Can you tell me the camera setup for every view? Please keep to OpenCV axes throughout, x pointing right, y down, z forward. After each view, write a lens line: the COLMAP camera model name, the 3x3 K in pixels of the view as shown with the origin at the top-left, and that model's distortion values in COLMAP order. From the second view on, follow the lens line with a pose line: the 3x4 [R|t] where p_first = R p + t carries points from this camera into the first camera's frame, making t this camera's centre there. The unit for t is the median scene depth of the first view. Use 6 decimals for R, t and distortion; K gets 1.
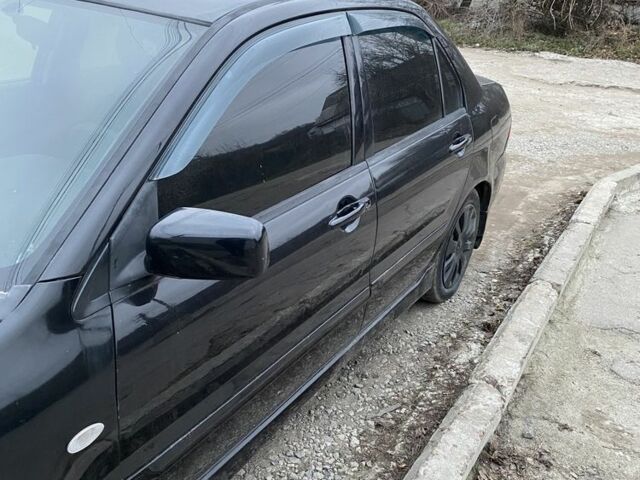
lens RADIAL K [[641.4, 0, 316.0], [0, 641.4, 236.9], [0, 0, 1]] dist [0.106582, -0.264246]
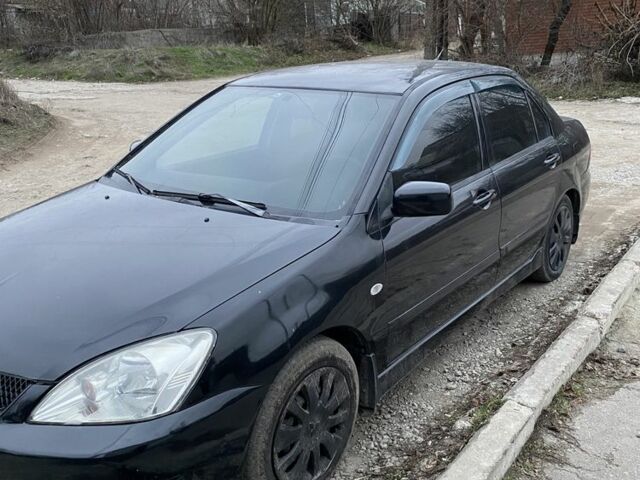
lens RADIAL K [[641.4, 0, 316.0], [0, 641.4, 236.9], [0, 0, 1]] dist [0.106582, -0.264246]
pose [[0.987216, -0.079003, -0.138432, -0.094464], [0.063038, 0.991230, -0.116141, 0.141234], [0.146394, 0.105930, 0.983538, -0.415335]]
